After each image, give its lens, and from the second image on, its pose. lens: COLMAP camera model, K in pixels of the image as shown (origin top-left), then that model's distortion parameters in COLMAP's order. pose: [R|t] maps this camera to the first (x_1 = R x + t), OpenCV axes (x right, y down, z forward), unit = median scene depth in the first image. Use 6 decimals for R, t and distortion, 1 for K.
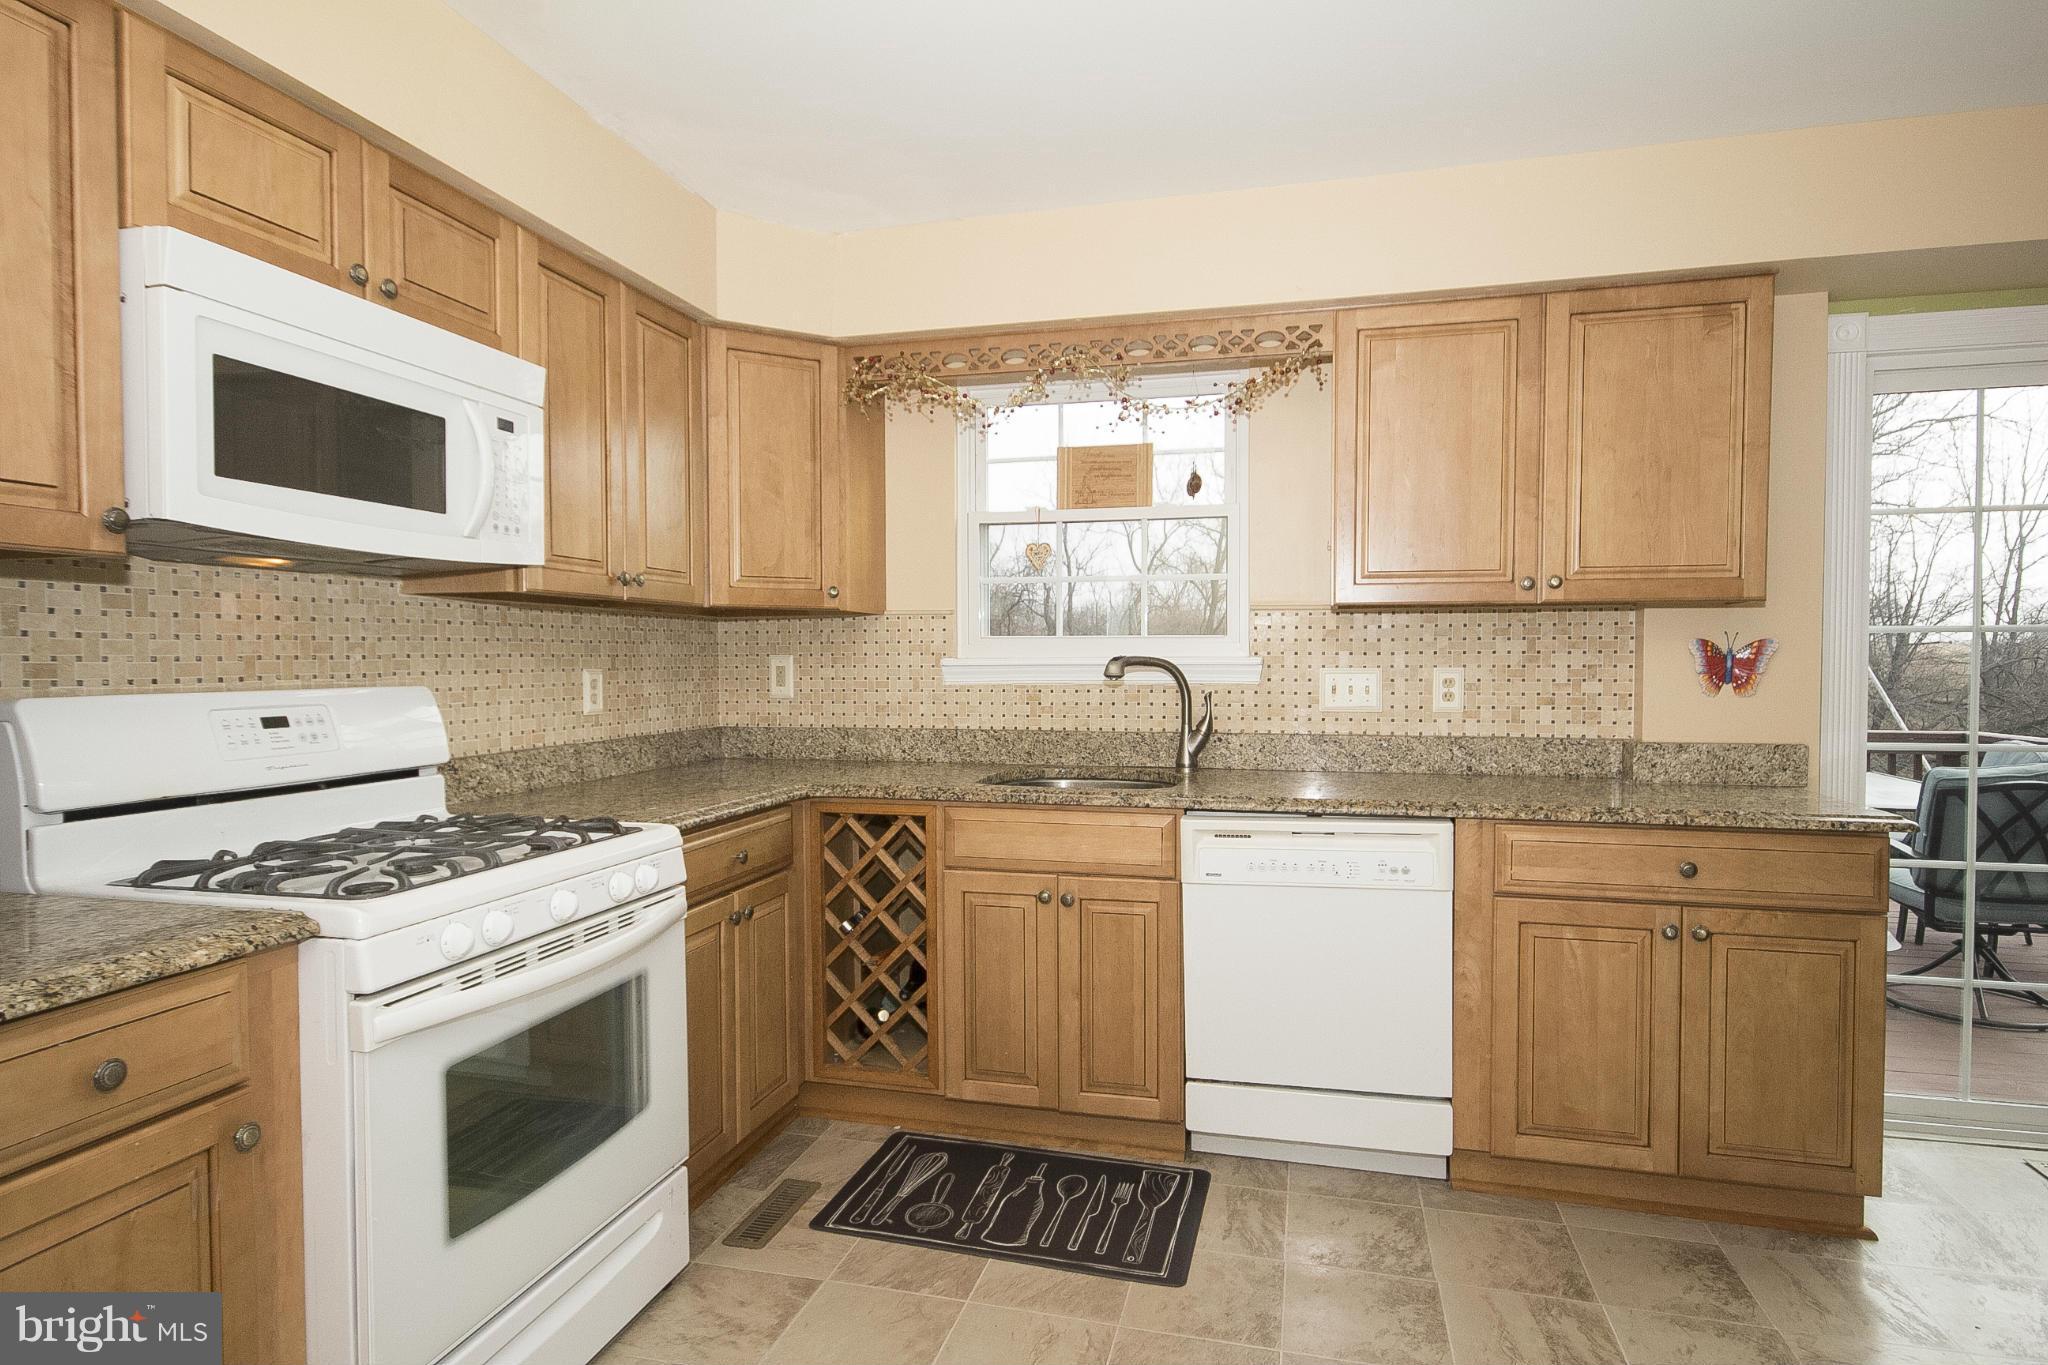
lens RADIAL K [[1110.9, 0, 1035.0], [0, 1110.9, 689.9], [0, 0, 1]] dist [0.004506, 0.001908]
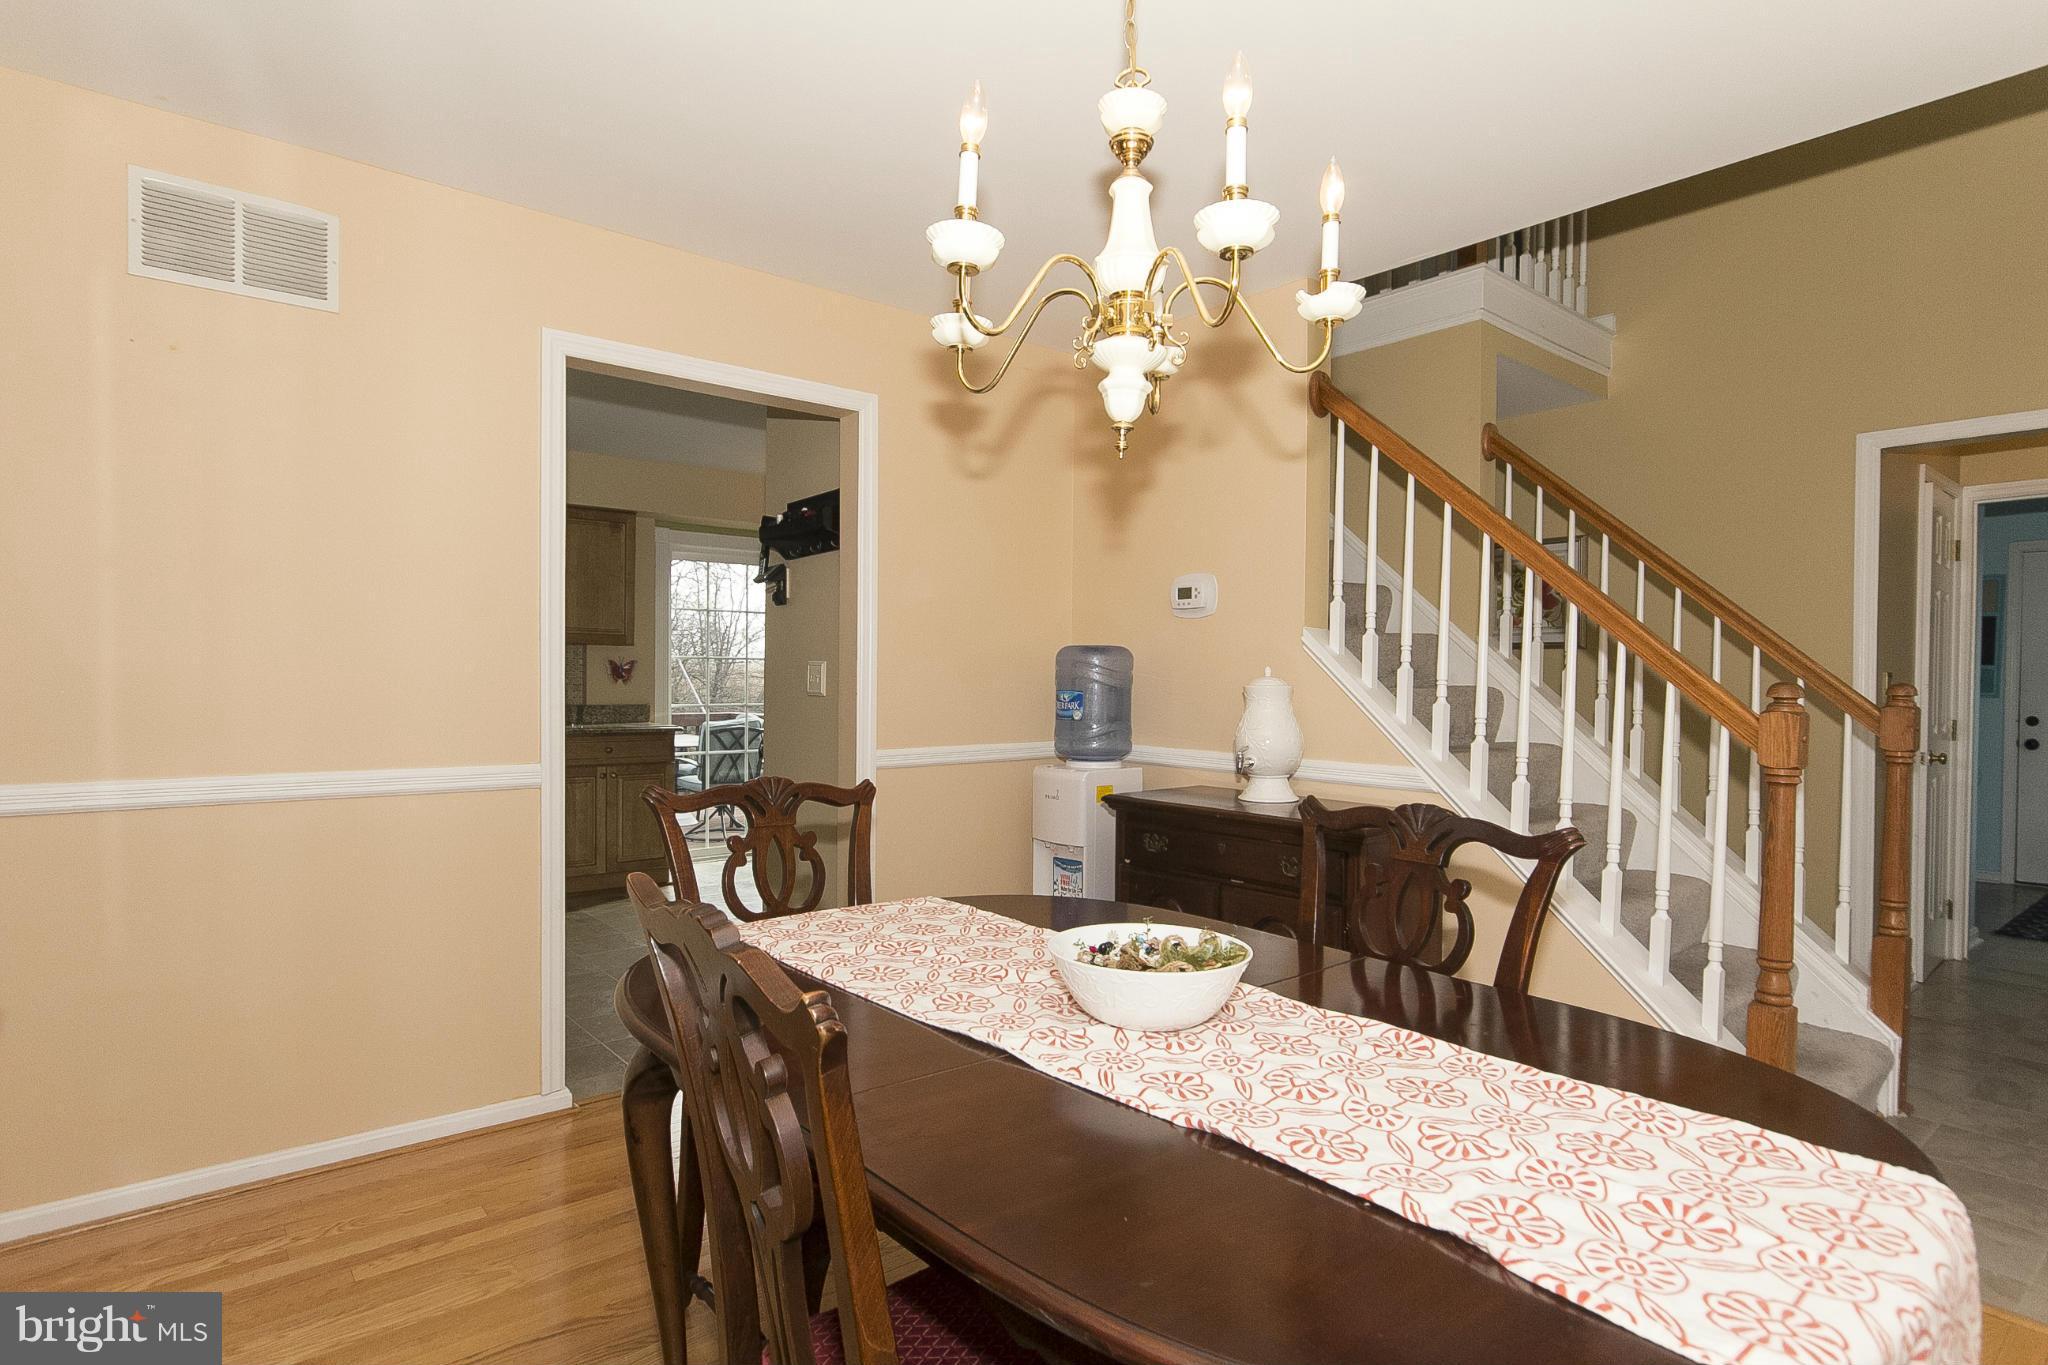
lens RADIAL K [[1110.9, 0, 1035.0], [0, 1110.9, 689.9], [0, 0, 1]] dist [0.004506, 0.001908]
pose [[0.595581, -0.003531, 0.803288, -0.776663], [0.012991, 0.999902, -0.005236, 0.042426], [-0.803190, 0.013554, 0.595568, -1.151934]]
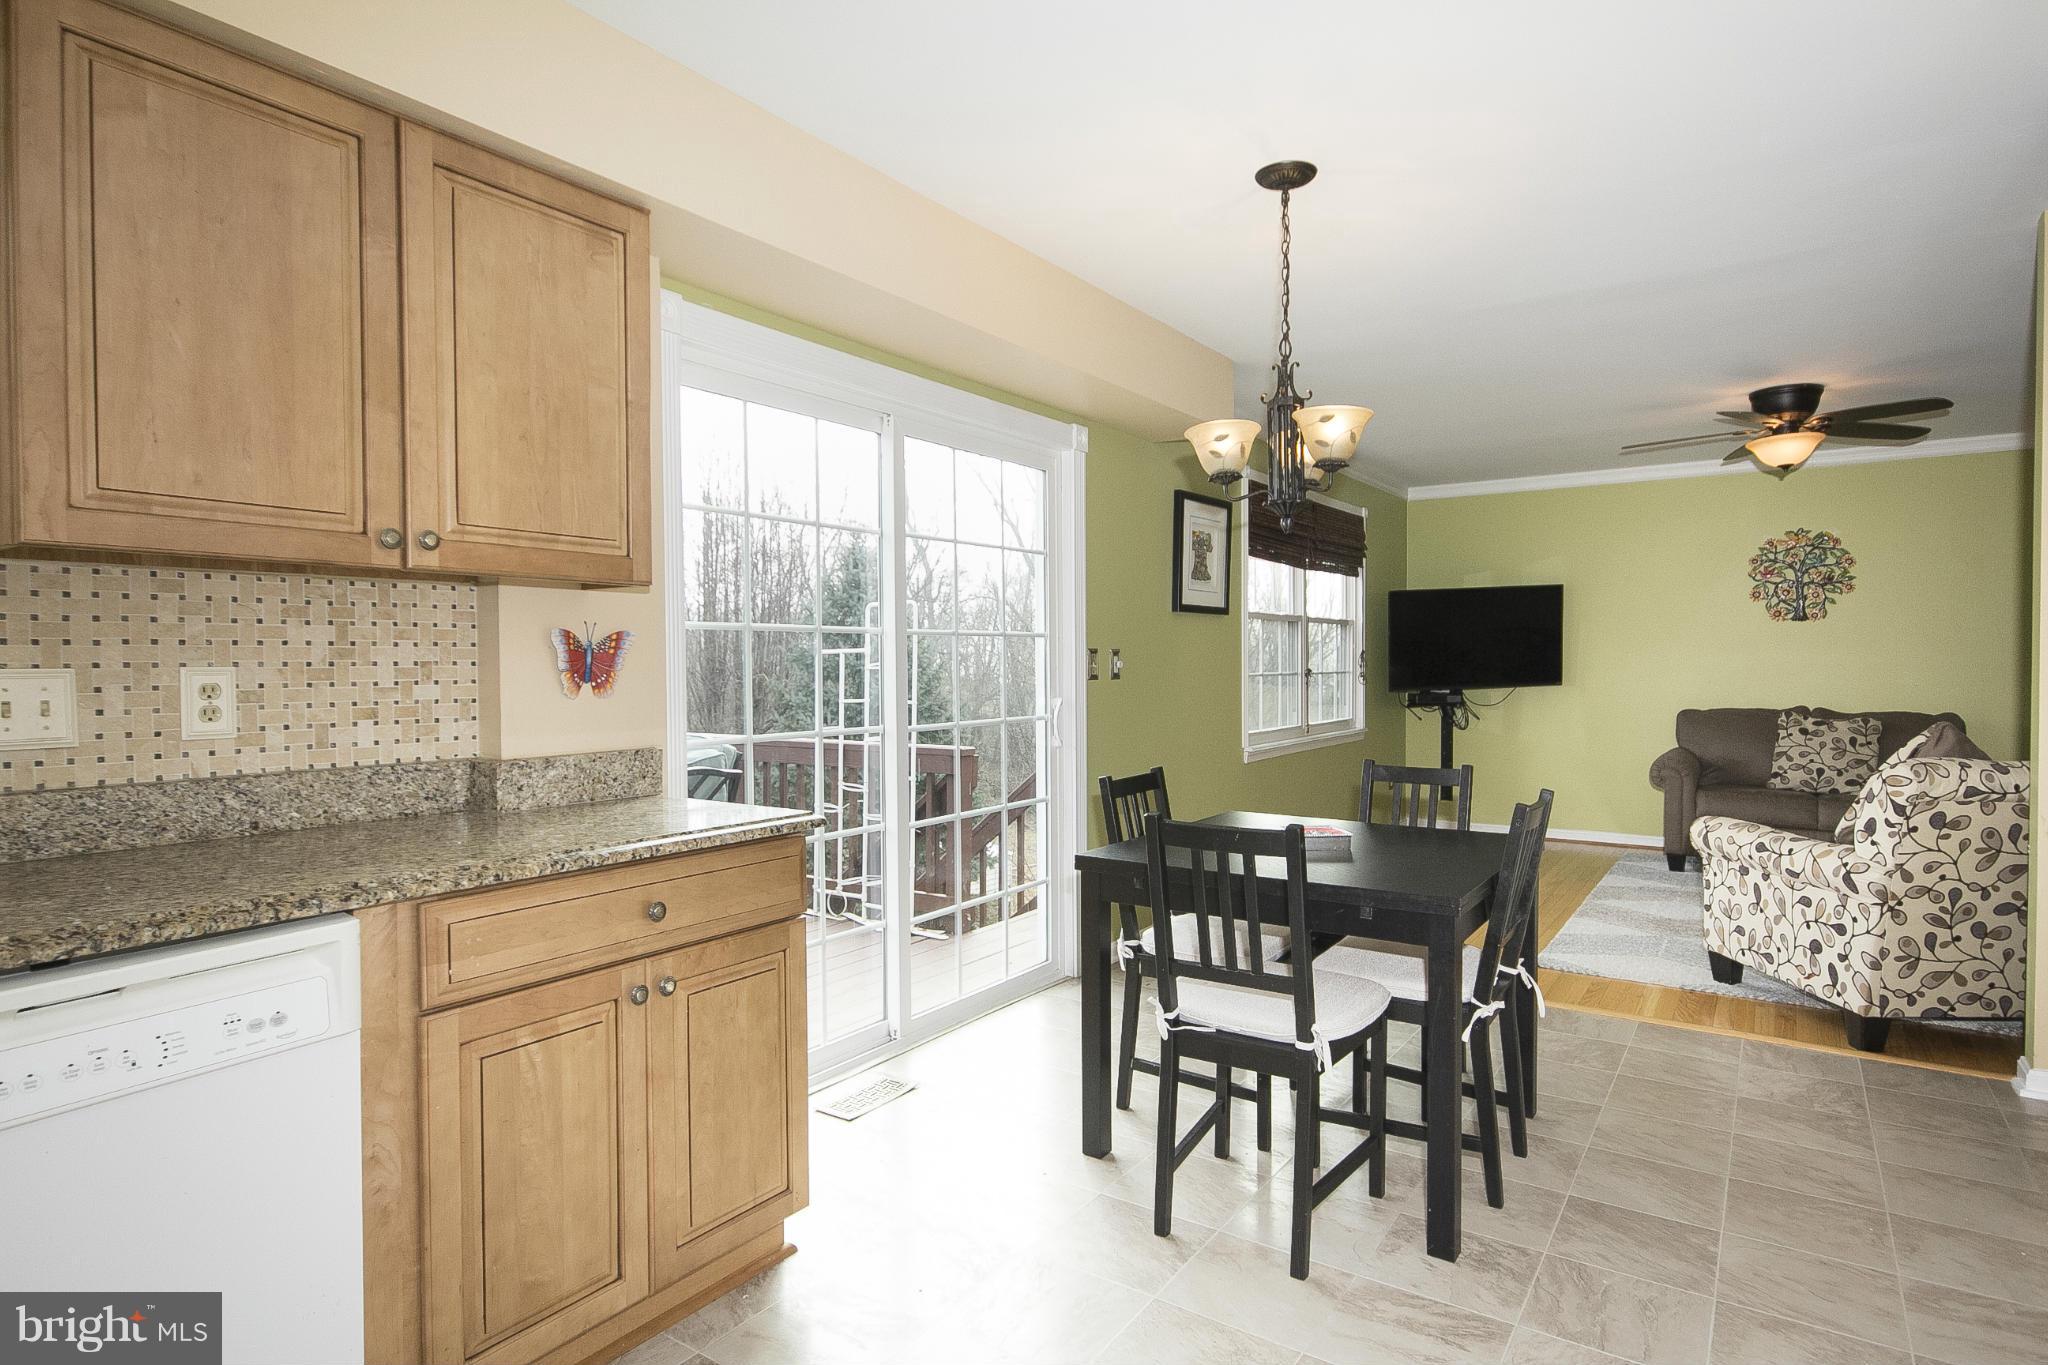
lens RADIAL K [[1110.9, 0, 1035.0], [0, 1110.9, 689.9], [0, 0, 1]] dist [0.004506, 0.001908]
pose [[0.334755, -0.023923, 0.942001, -0.065945], [0.033017, 0.999362, 0.013647, -0.000529], [-0.941727, 0.026534, 0.335331, 0.414373]]
